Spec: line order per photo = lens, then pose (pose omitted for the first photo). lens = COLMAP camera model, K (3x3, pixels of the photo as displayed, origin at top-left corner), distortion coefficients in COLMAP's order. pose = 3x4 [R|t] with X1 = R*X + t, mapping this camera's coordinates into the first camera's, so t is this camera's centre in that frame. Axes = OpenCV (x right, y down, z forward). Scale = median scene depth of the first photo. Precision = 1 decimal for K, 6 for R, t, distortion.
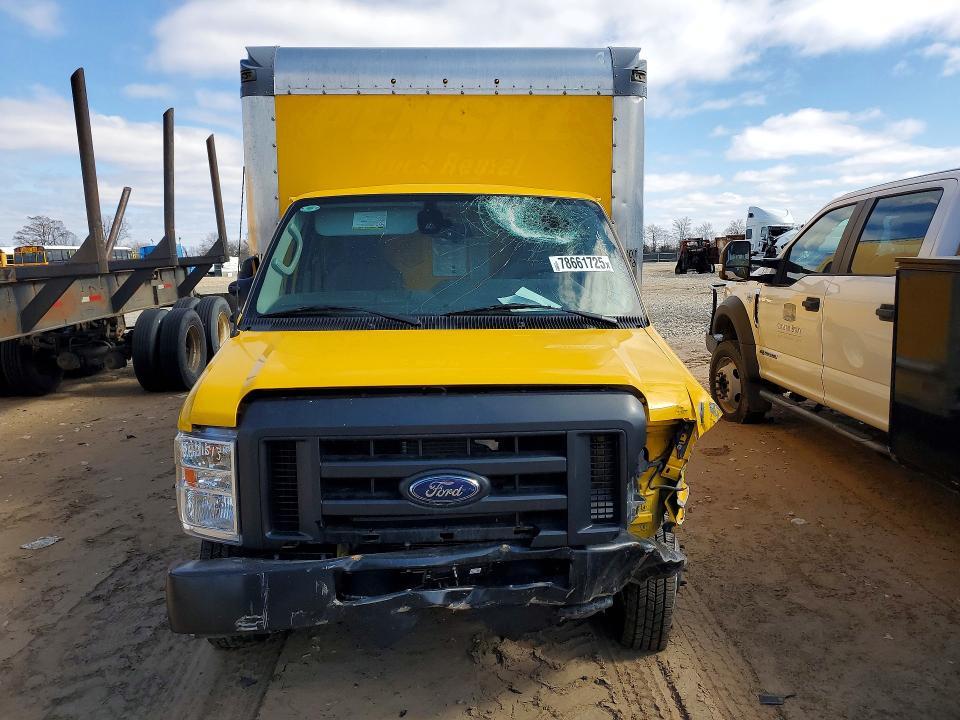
lens RADIAL K [[734.0, 0, 481.2], [0, 734.0, 353.7], [0, 0, 1]] dist [0.007227, 0.010637]
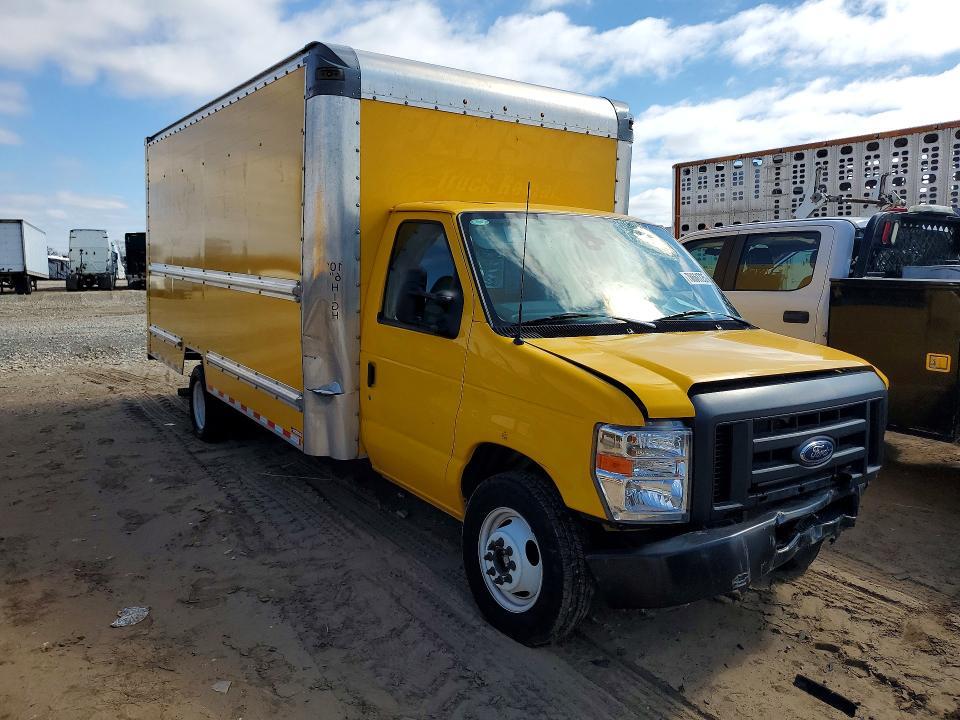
lens RADIAL K [[734.0, 0, 482.2], [0, 734.0, 364.2], [0, 0, 1]] dist [0.007227, 0.010637]
pose [[0.848070, -0.043884, 0.528064, -0.782762], [0.048692, 0.998802, 0.004804, -0.002984], [-0.527643, 0.021639, 0.849191, 0.129938]]
